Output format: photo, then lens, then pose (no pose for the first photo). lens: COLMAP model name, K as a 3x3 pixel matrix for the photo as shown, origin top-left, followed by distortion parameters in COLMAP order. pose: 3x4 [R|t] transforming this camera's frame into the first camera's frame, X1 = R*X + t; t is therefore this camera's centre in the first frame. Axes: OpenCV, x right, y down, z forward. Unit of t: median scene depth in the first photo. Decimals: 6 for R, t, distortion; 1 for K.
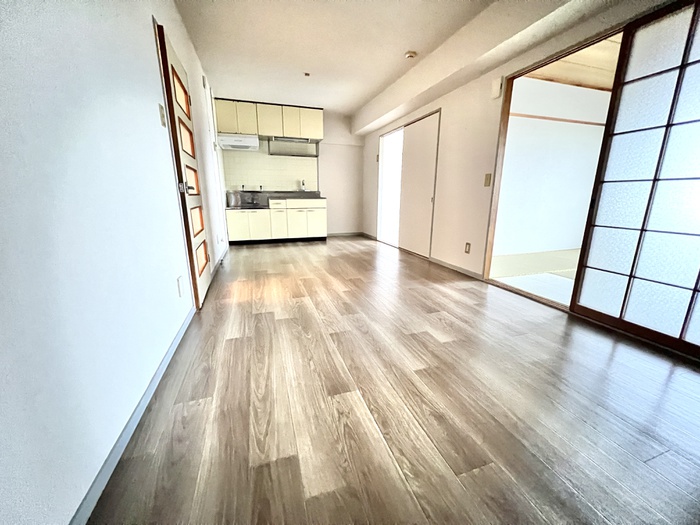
lens RADIAL K [[281.5, 0, 345.8], [0, 281.5, 260.1], [0, 0, 1]] dist [-0.001502, -0.000016]
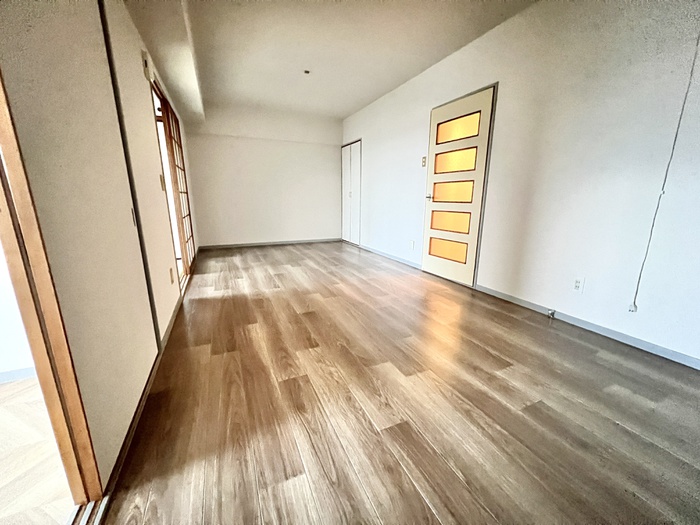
lens RADIAL K [[281.5, 0, 348.6], [0, 281.5, 264.4], [0, 0, 1]] dist [-0.001502, -0.000016]
pose [[-0.991989, 0.010548, -0.125885, 0.155935], [-0.047125, 0.893674, 0.446236, -0.253888], [0.117207, 0.448594, -0.886017, 0.994140]]
